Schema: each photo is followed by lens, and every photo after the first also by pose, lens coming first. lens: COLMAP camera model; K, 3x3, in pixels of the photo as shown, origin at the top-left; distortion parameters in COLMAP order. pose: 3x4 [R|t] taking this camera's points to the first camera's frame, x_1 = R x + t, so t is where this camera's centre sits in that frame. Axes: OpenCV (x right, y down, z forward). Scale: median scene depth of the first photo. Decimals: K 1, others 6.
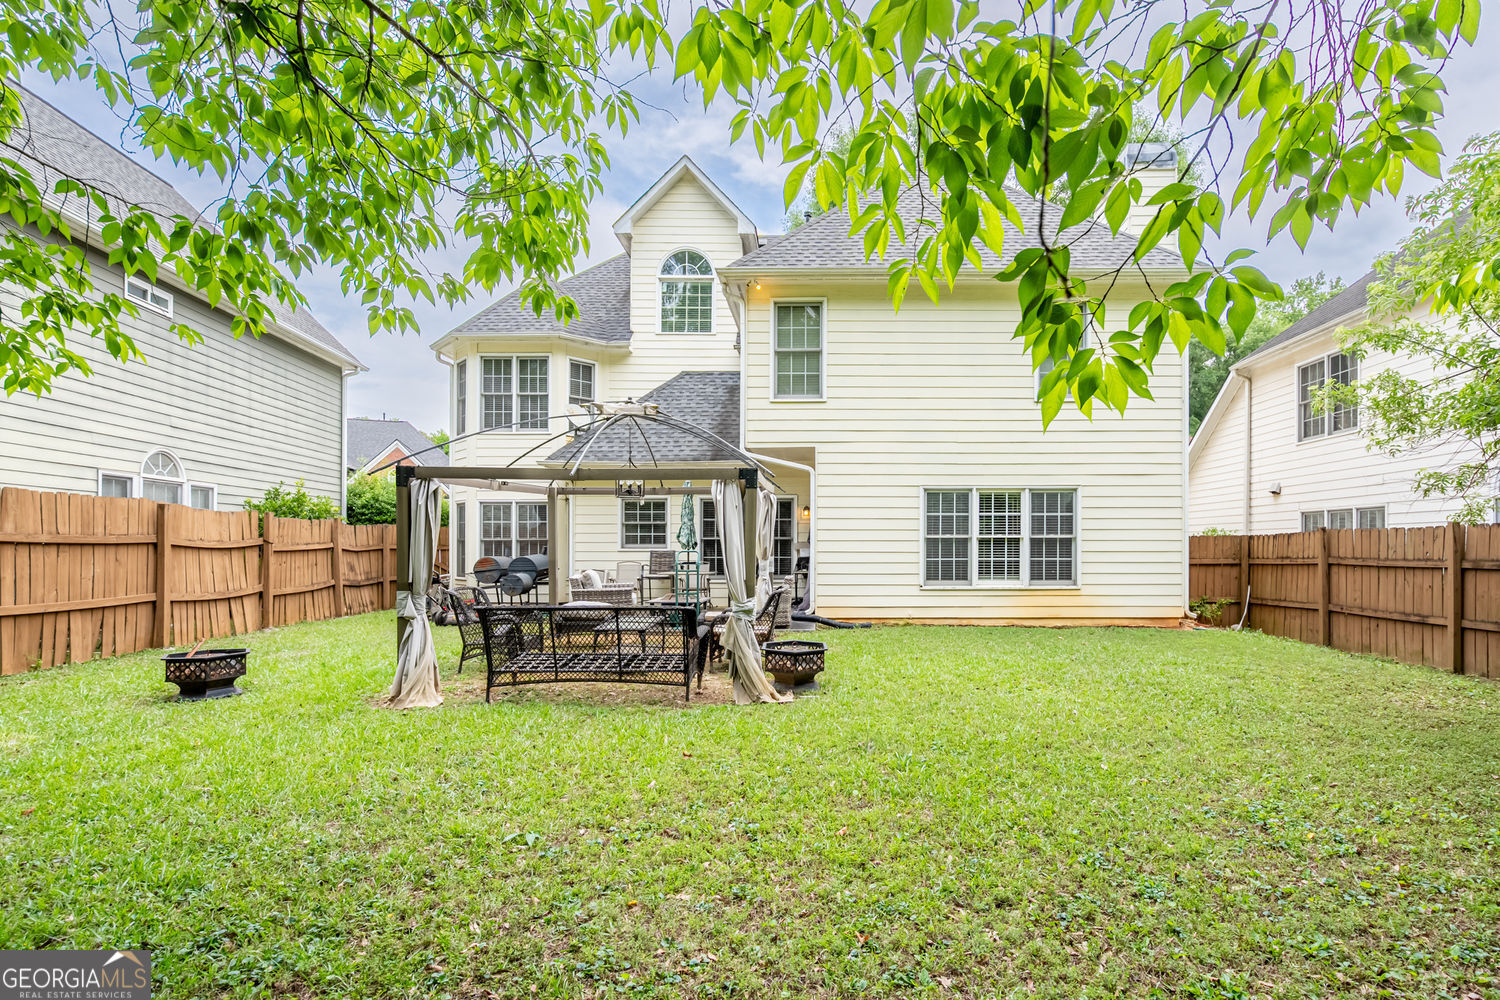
lens RADIAL K [[694.2, 0, 753.9], [0, 694.2, 450.6], [0, 0, 1]] dist [-0.001843, 0.000321]
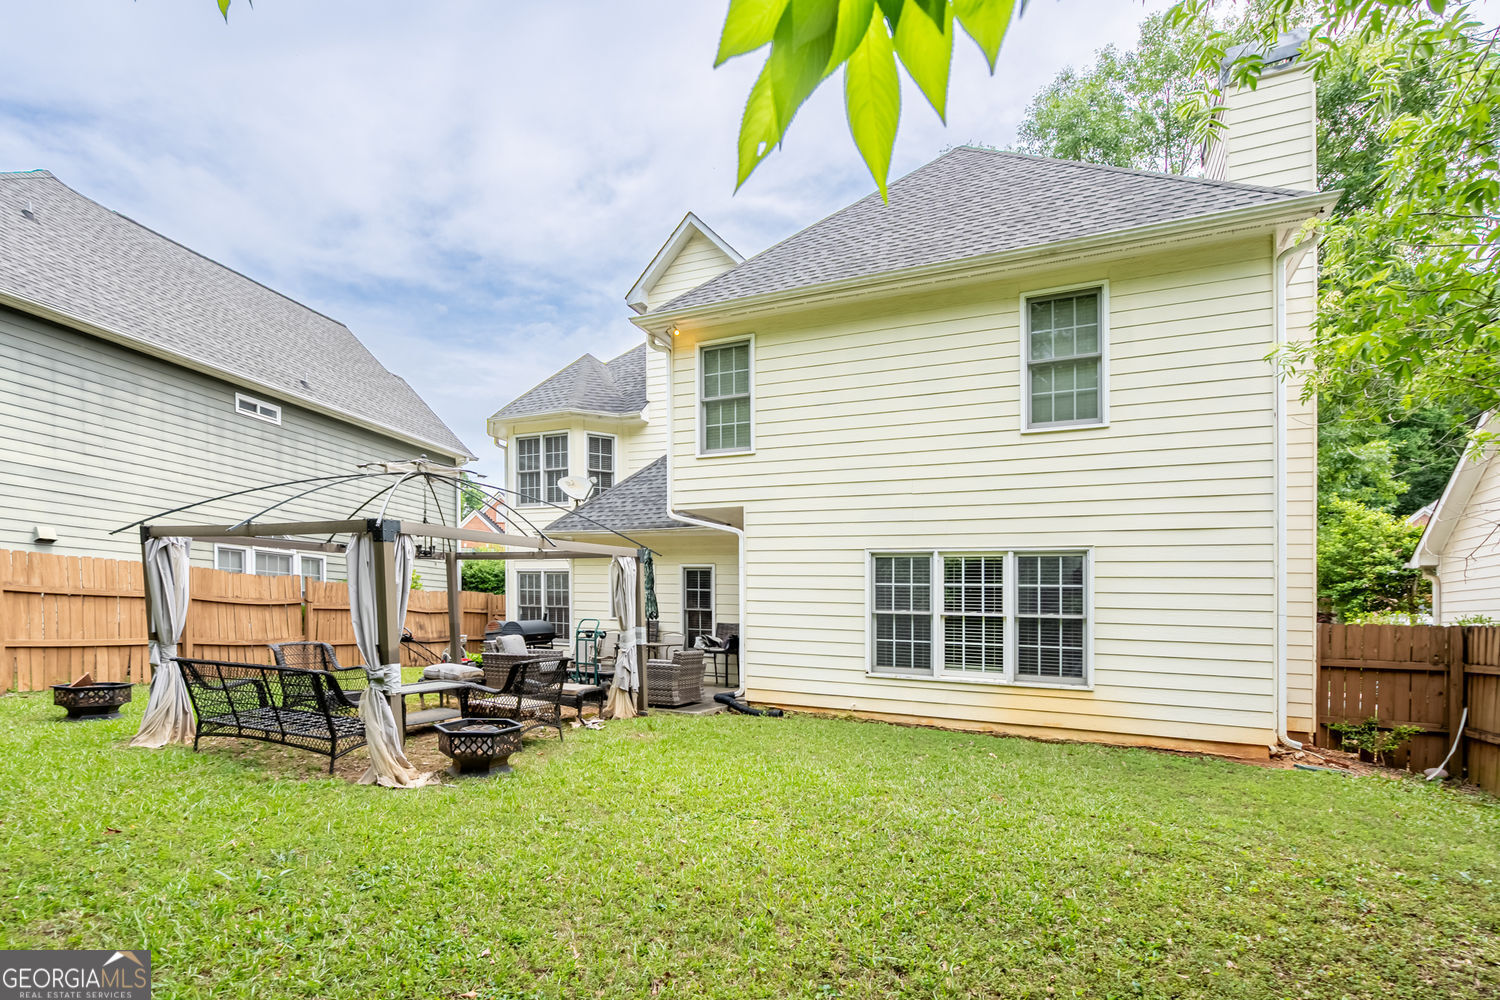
lens RADIAL K [[660.3, 0, 749.6], [0, 660.3, 542.5], [0, 0, 1]] dist [0.000395, 0.000538]
pose [[0.911198, -0.017158, -0.411612, 0.431187], [0.023219, 0.999683, 0.009728, 0.031890], [0.411314, -0.018421, 0.911307, 0.238093]]
